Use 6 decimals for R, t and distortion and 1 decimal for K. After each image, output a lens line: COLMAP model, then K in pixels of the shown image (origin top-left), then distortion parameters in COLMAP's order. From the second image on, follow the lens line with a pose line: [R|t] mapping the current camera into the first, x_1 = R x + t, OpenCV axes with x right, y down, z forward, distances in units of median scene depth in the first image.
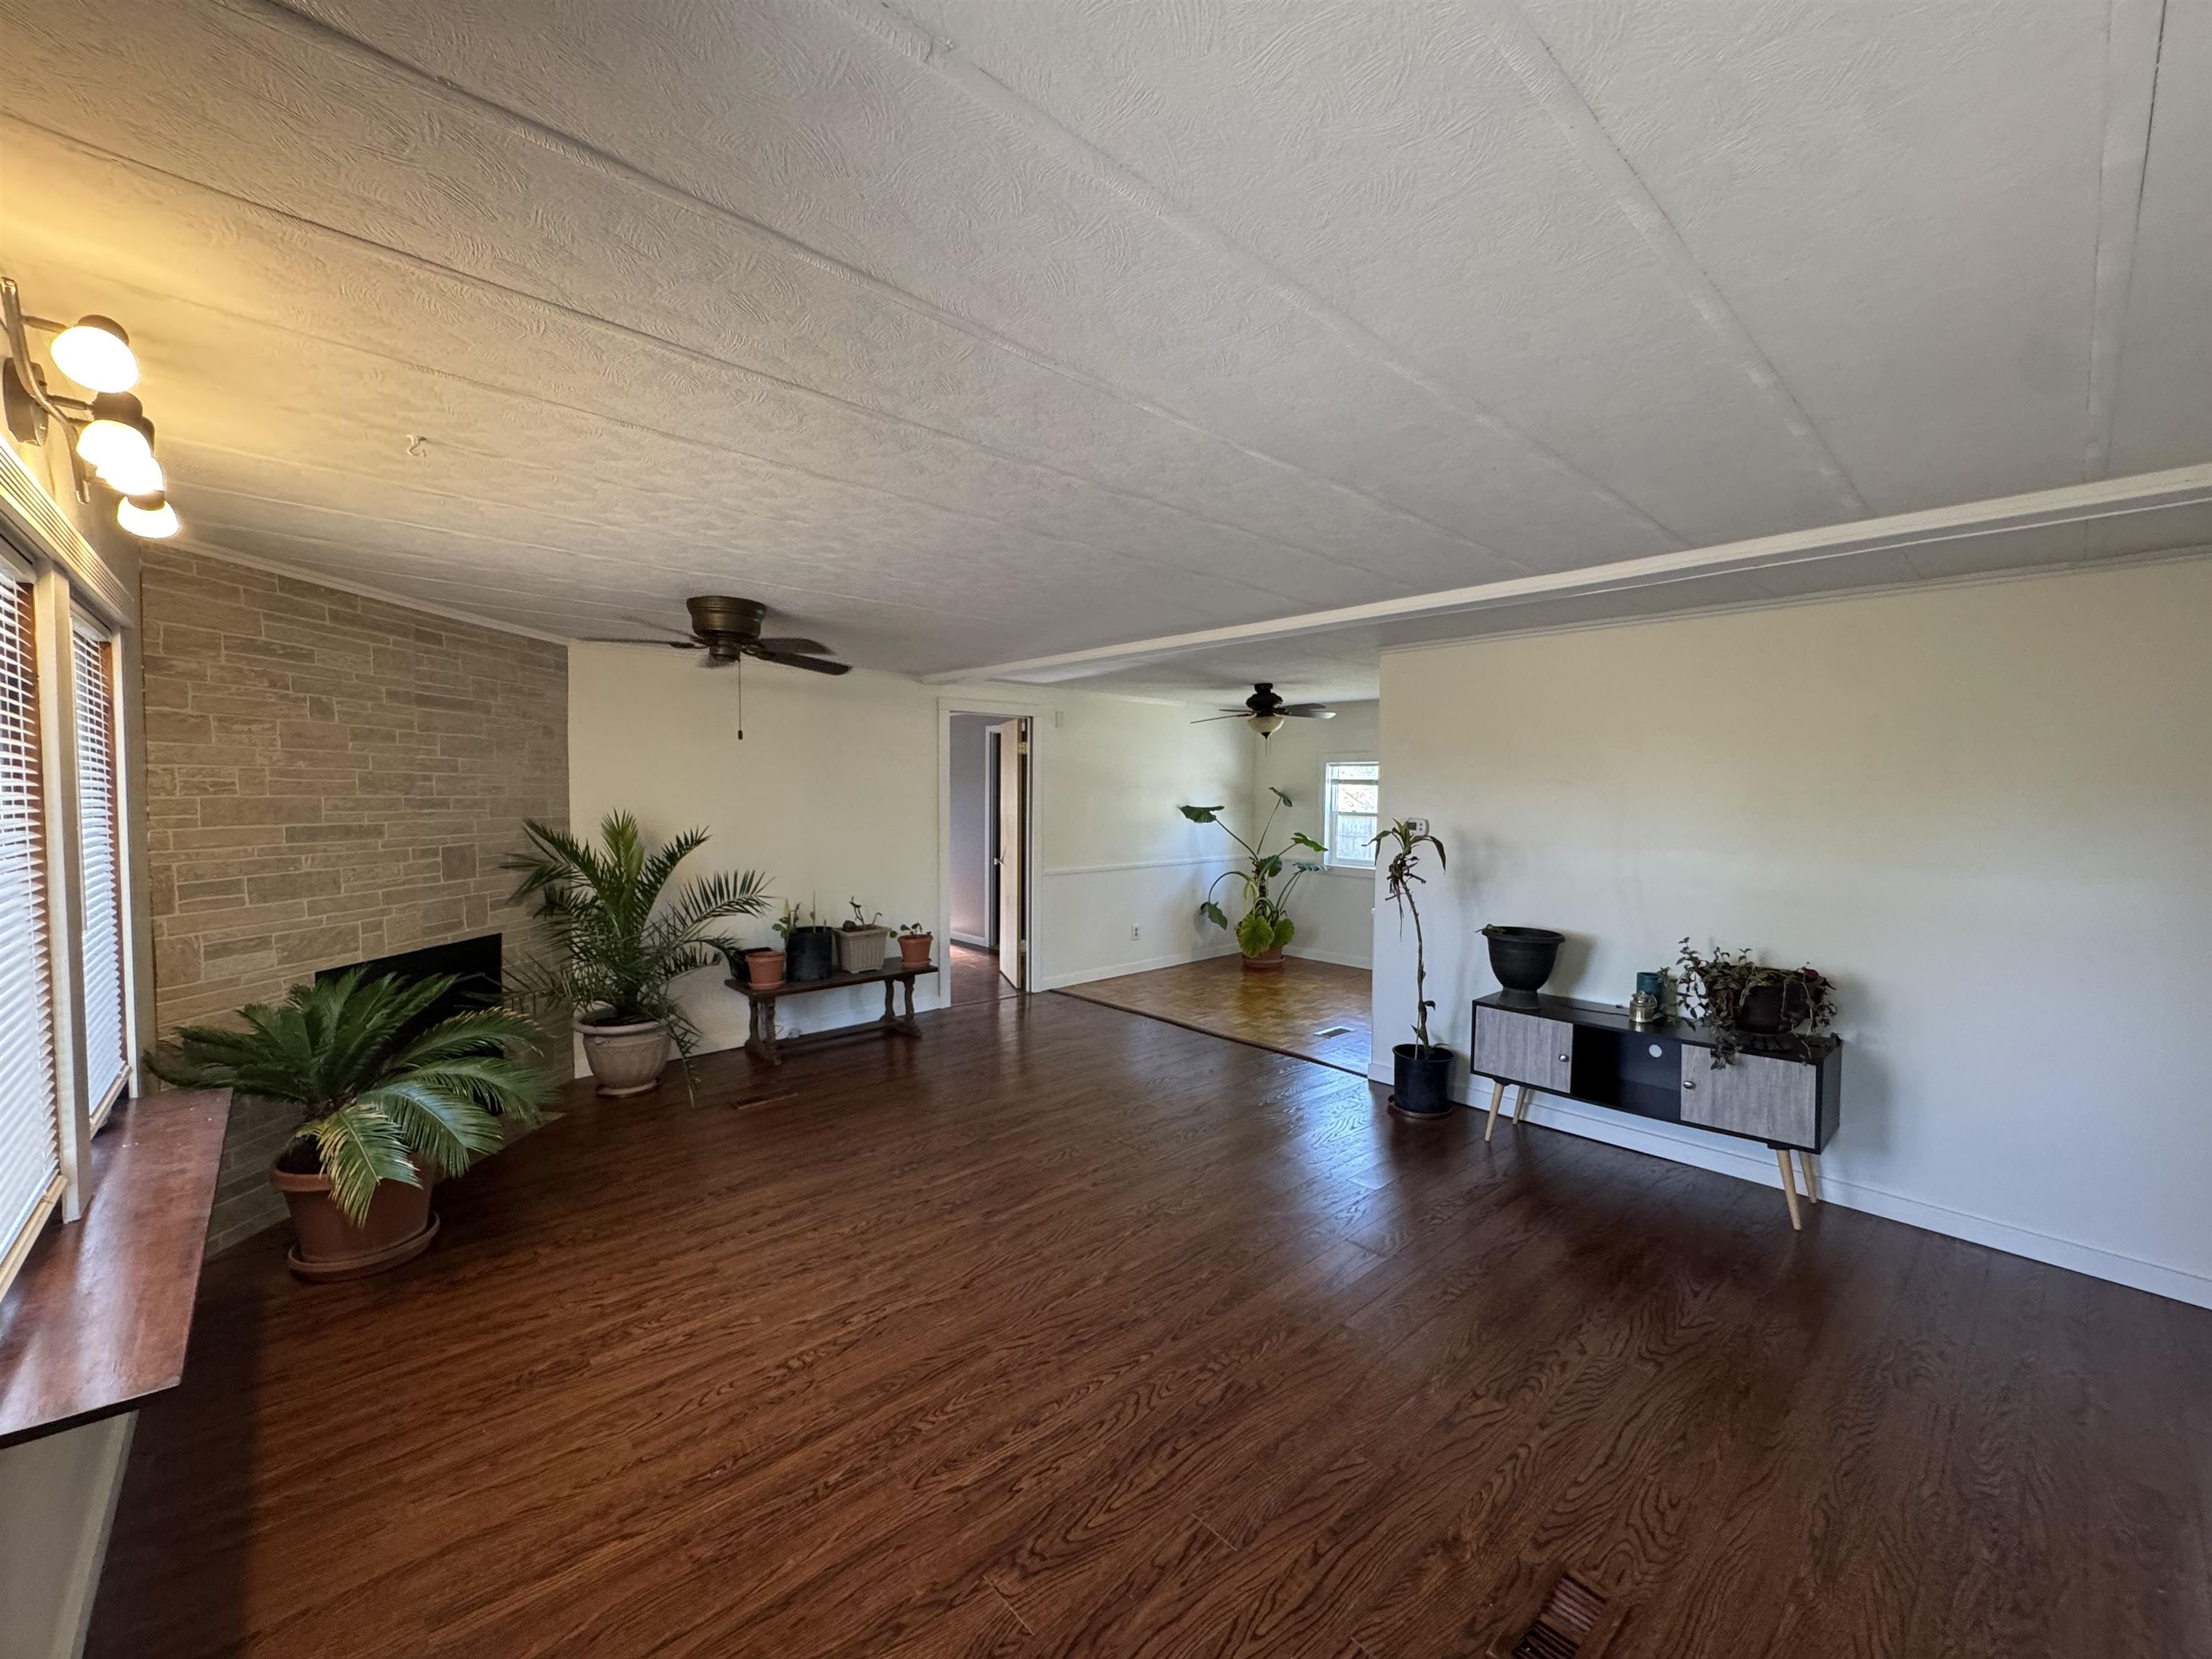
lens RADIAL K [[889.6, 0, 1106.0], [0, 889.6, 829.5], [0, 0, 1]] dist [0.002113, 0.000571]
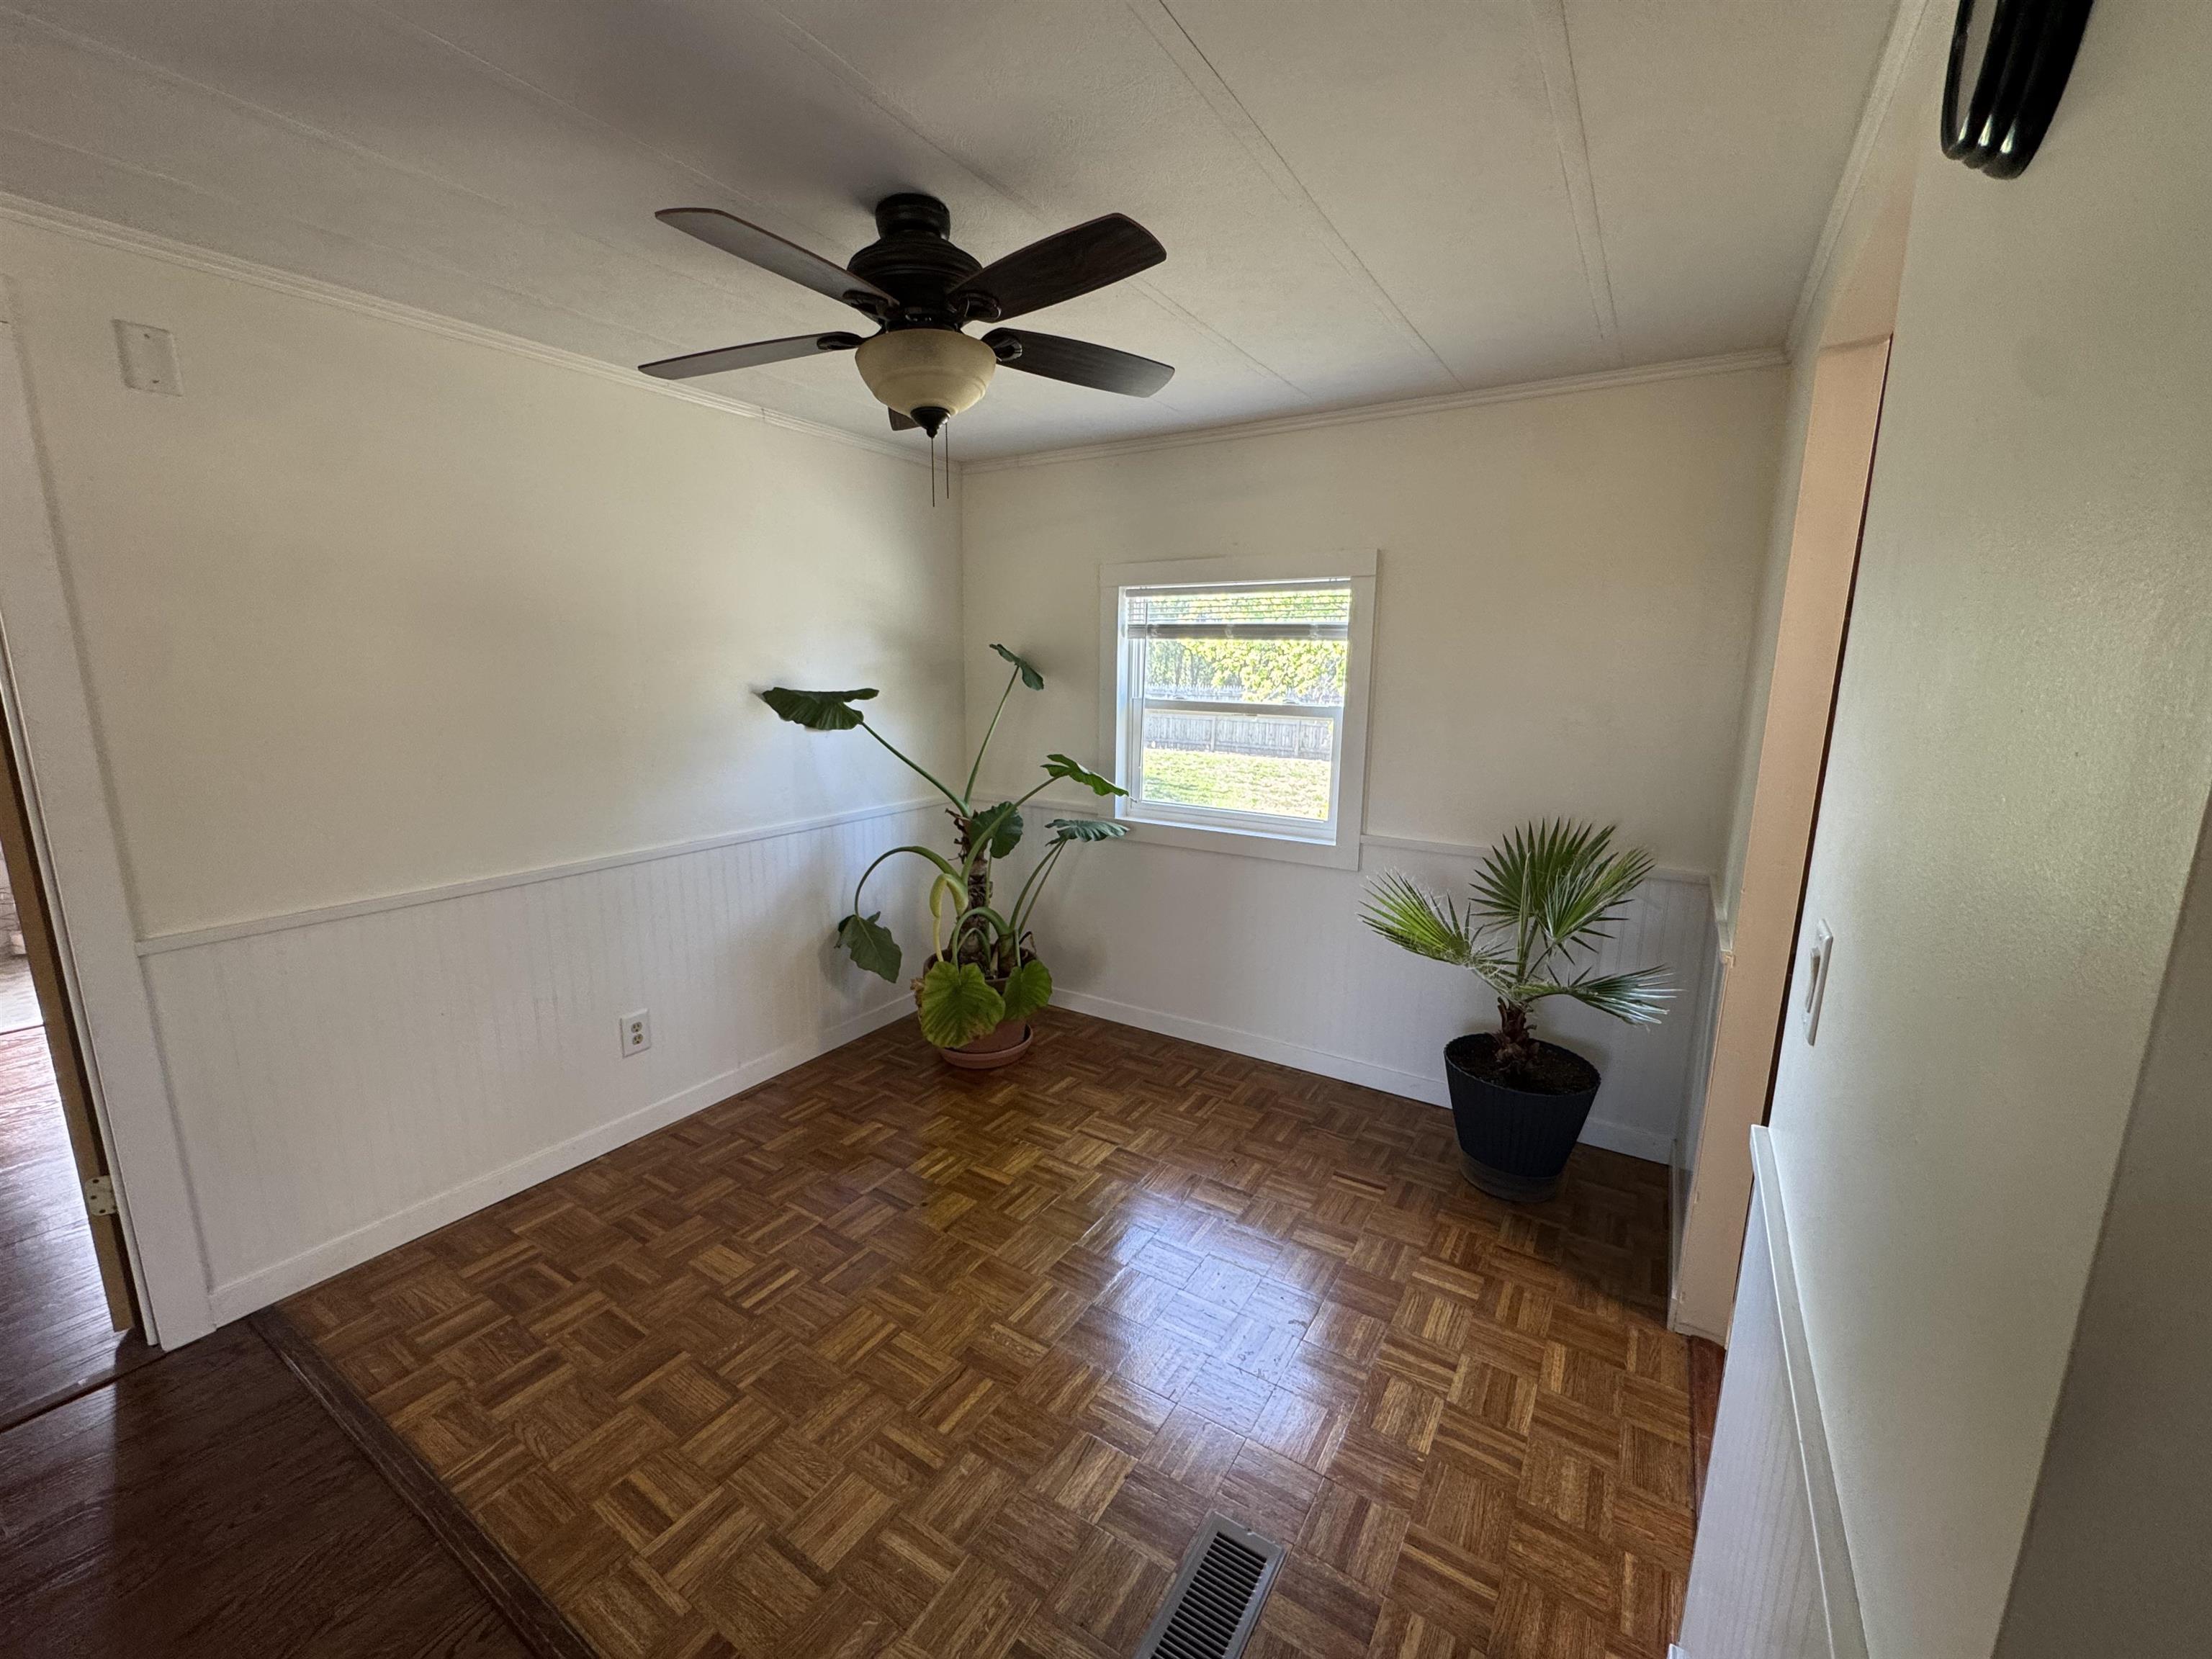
lens RADIAL K [[889.6, 0, 1106.0], [0, 889.6, 829.5], [0, 0, 1]] dist [0.002113, 0.000571]
pose [[0.963269, -0.045468, 0.264663, 0.122434], [0.003185, 0.987427, 0.158045, -0.027120], [-0.268521, -0.151397, 0.951302, 0.576353]]
